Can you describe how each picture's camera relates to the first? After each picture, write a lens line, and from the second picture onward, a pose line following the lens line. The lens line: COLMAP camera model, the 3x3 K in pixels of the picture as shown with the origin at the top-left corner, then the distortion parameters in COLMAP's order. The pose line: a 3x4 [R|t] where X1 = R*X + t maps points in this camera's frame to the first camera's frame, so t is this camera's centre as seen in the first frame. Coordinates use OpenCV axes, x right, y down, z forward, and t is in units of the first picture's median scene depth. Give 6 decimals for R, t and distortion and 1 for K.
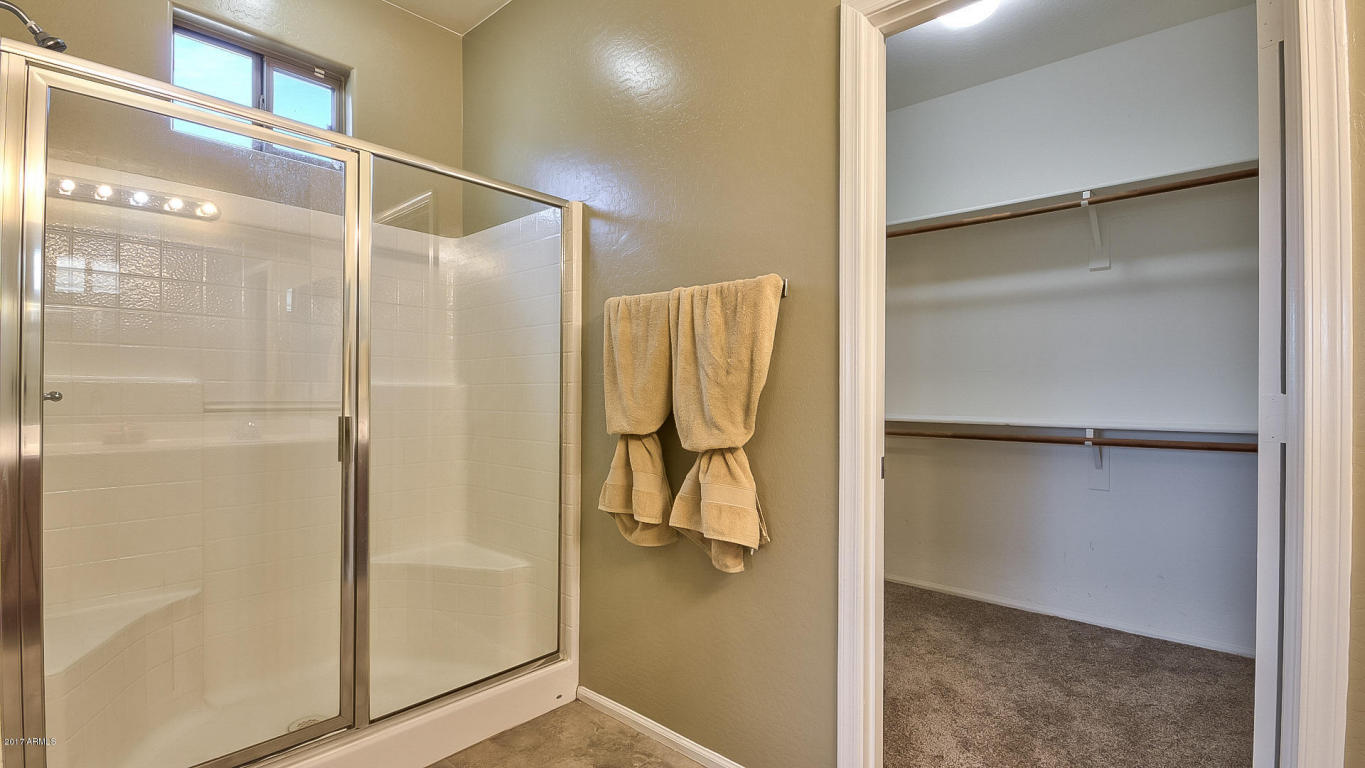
lens RADIAL K [[627.9, 0, 672.9], [0, 627.9, 393.0], [0, 0, 1]] dist [-0.004739, -0.000976]
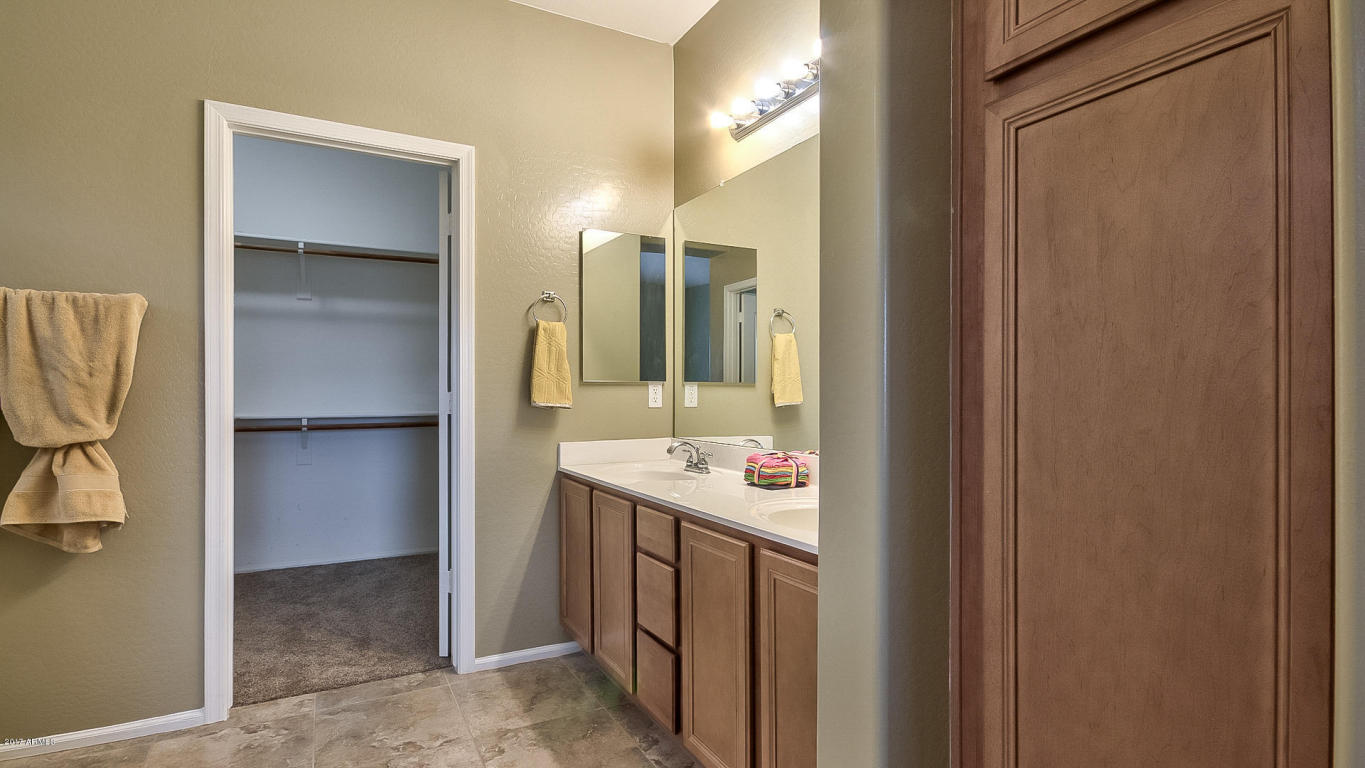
lens RADIAL K [[713.1, 0, 676.9], [0, 713.1, 393.6], [0, 0, 1]] dist [-0.002726, 0.010110]
pose [[0.347028, -0.002434, 0.937852, -0.740603], [-0.000461, 0.999996, 0.002766, -0.002701], [-0.937855, -0.001392, 0.347025, -0.430786]]
